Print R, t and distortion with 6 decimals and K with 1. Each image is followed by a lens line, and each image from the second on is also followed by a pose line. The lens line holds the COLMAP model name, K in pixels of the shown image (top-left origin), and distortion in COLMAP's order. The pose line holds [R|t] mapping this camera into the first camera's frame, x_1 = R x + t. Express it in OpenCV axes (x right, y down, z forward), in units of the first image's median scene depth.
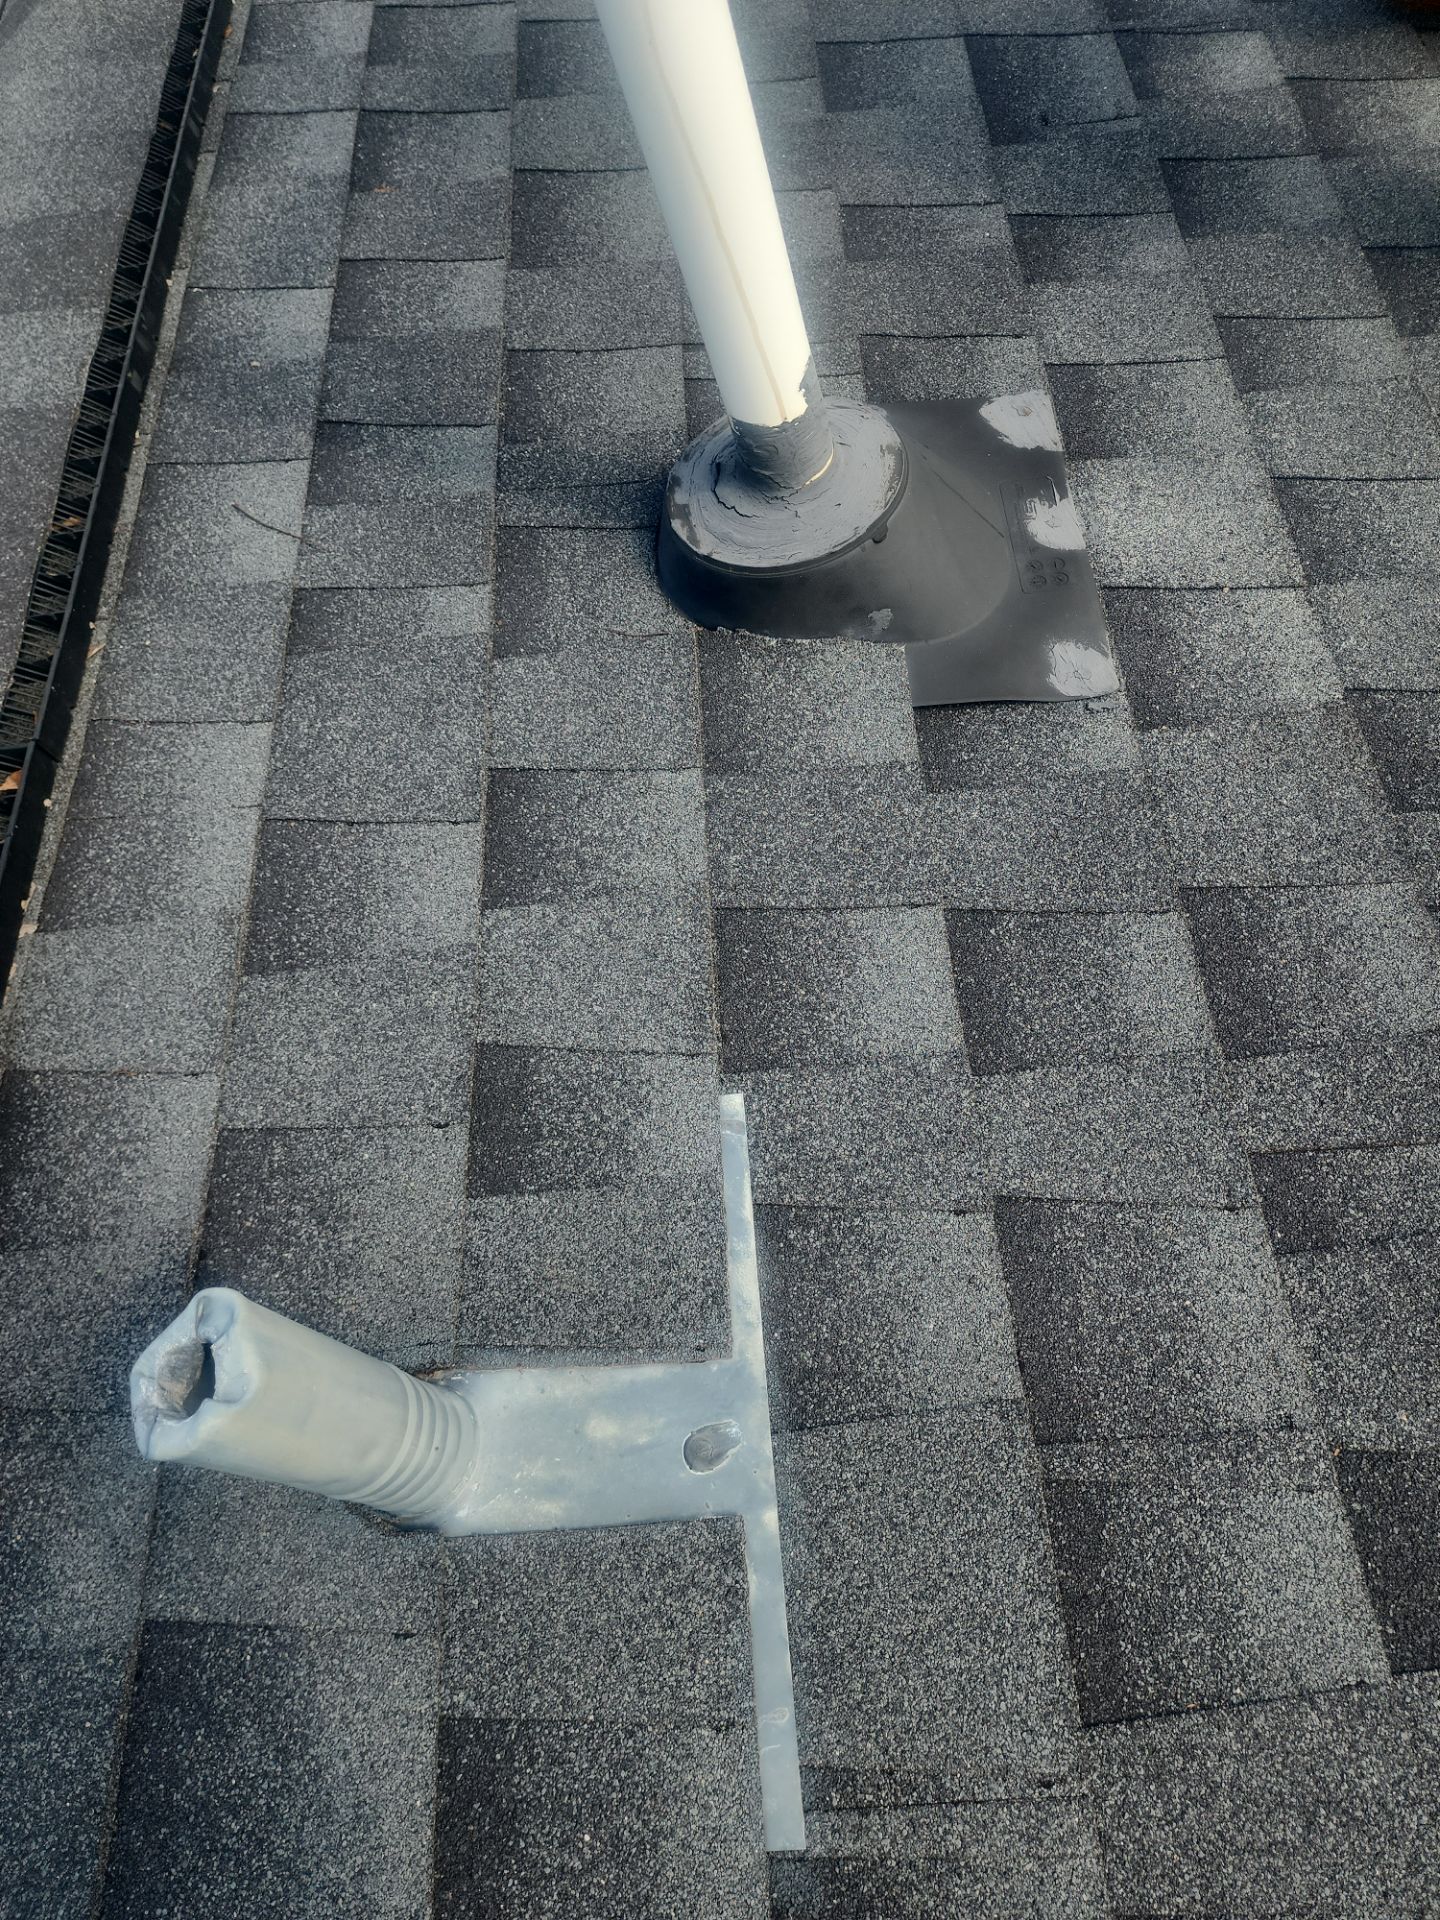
lens RADIAL K [[1346.7, 0, 720.0], [0, 1346.7, 960.0], [0, 0, 1]] dist [0.034102, -0.052200]
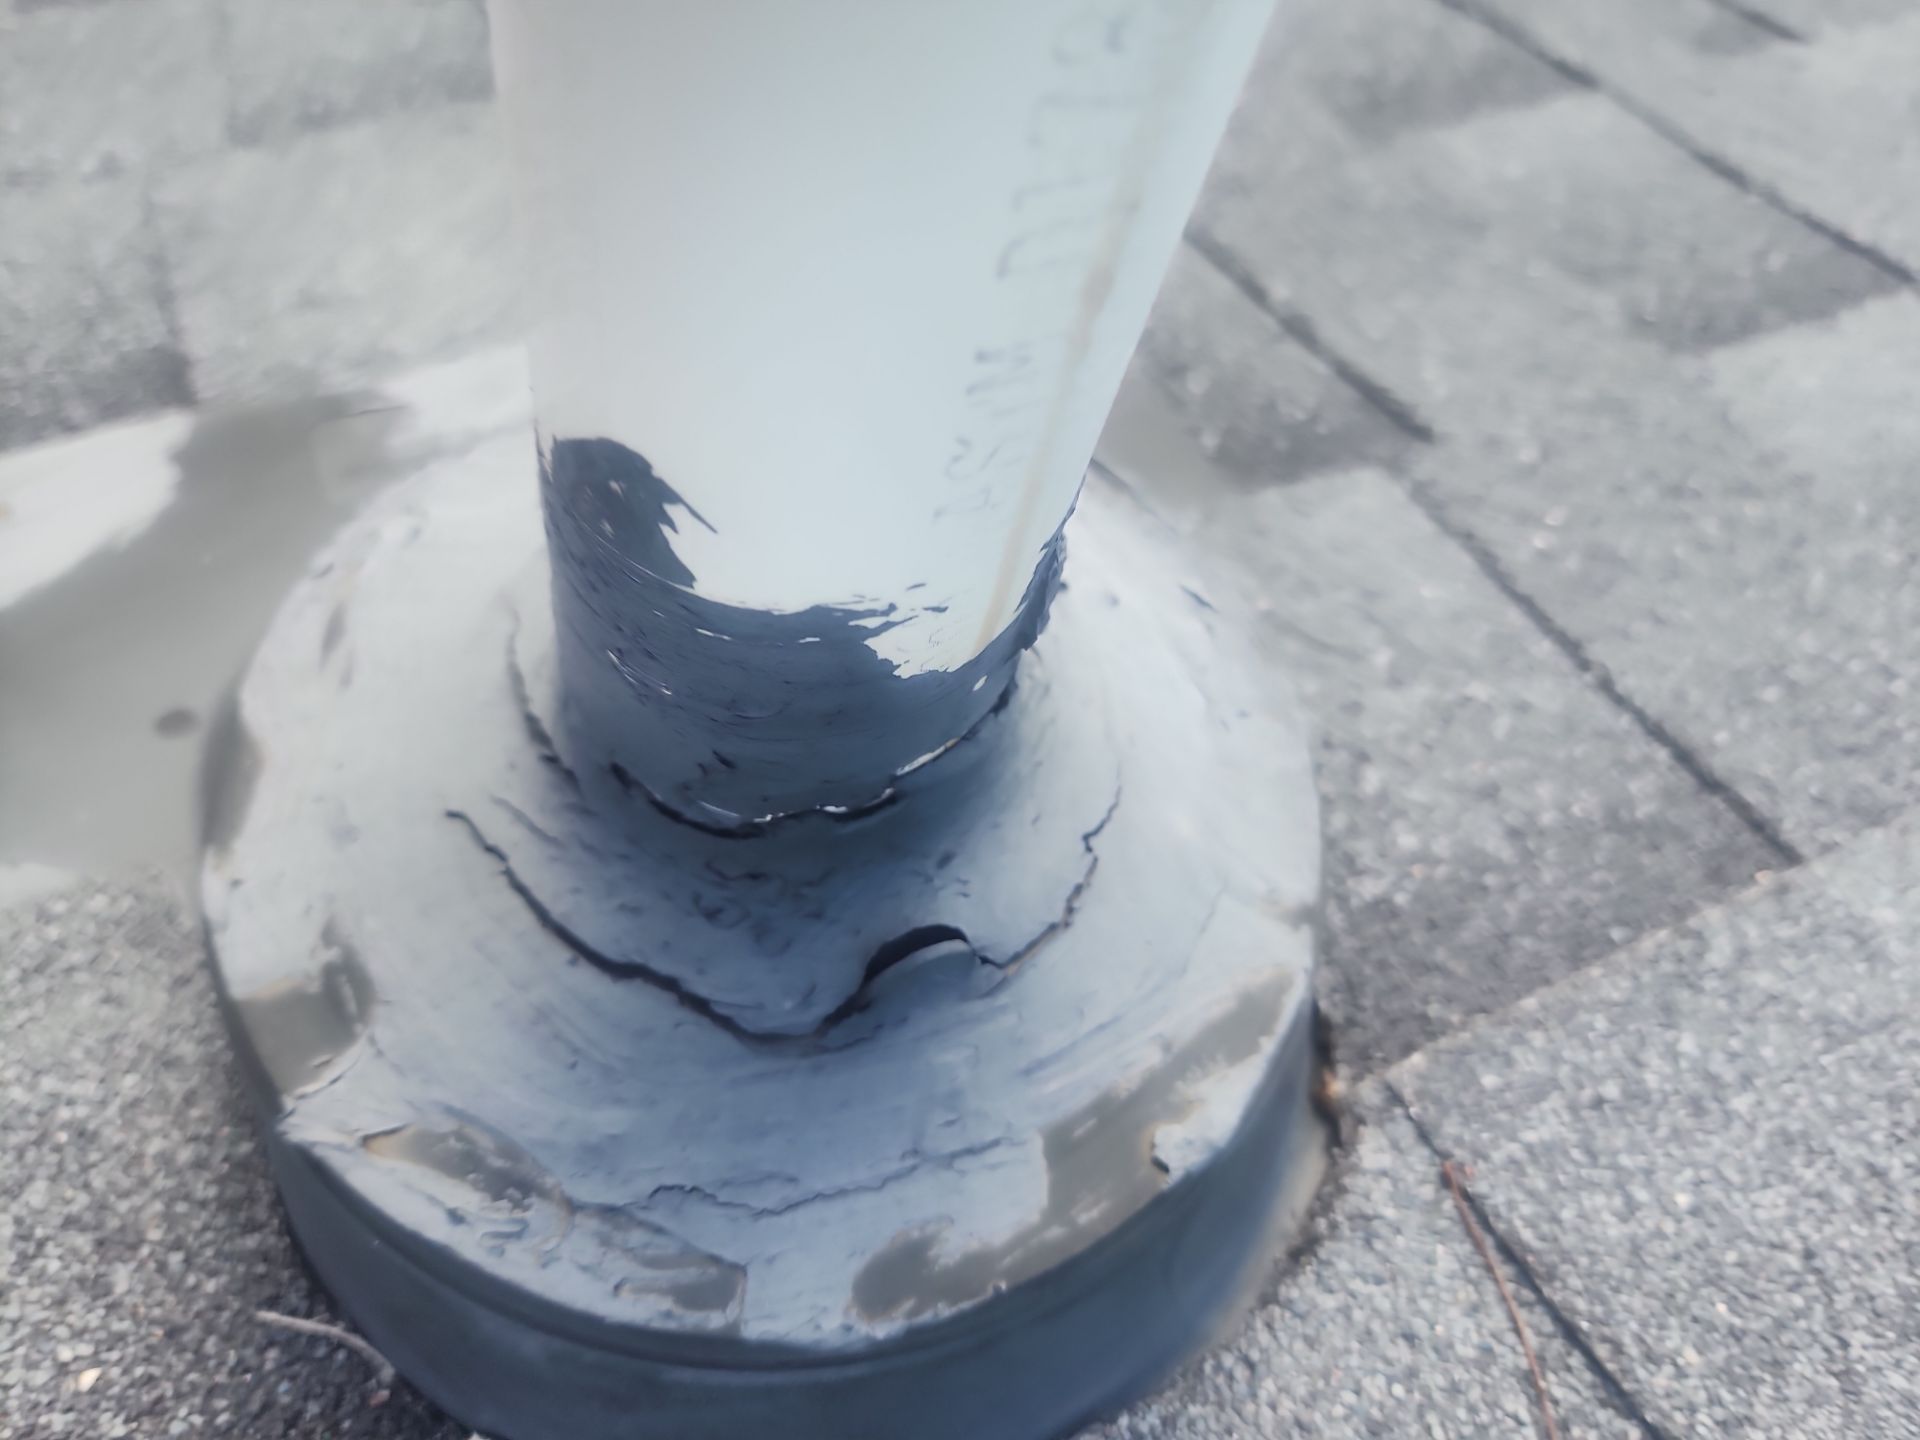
lens RADIAL K [[1346.7, 0, 960.0], [0, 1346.7, 720.0], [0, 0, 1]] dist [0.034102, -0.052200]
pose [[-0.402538, -0.691104, 0.600282, -0.096227], [0.769094, 0.100300, 0.631216, -0.485770], [-0.496444, 0.715762, 0.491150, 0.889710]]
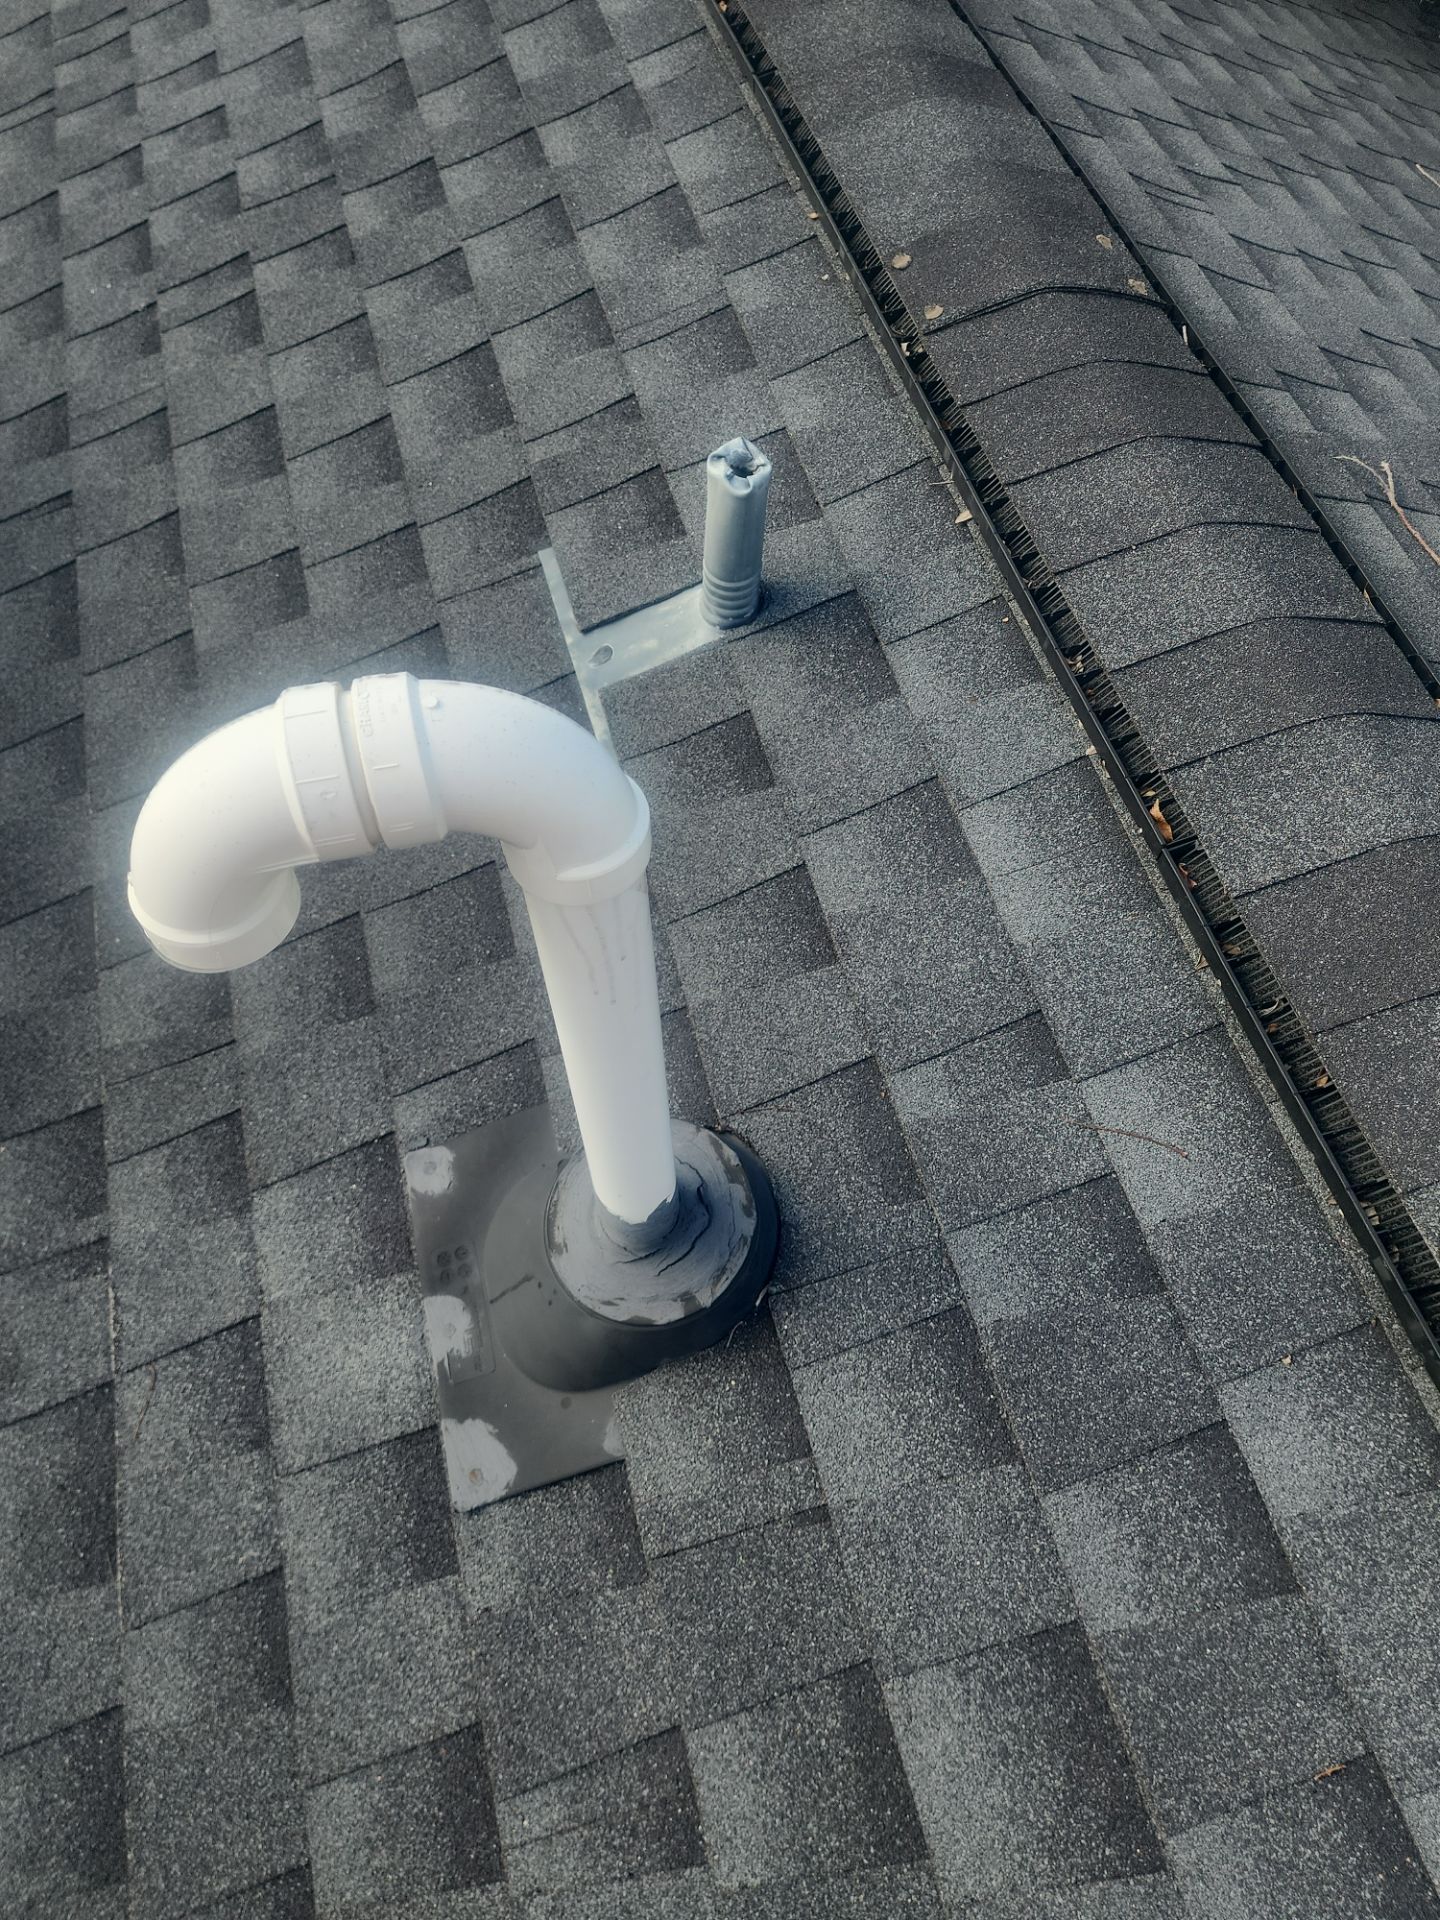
lens RADIAL K [[1346.7, 0, 720.0], [0, 1346.7, 960.0], [0, 0, 1]] dist [0.034102, -0.052200]
pose [[-0.943999, 0.304698, 0.126592, -0.223335], [-0.054438, -0.522242, 0.851058, -1.238927], [0.325427, 0.796506, 0.509583, 0.271616]]
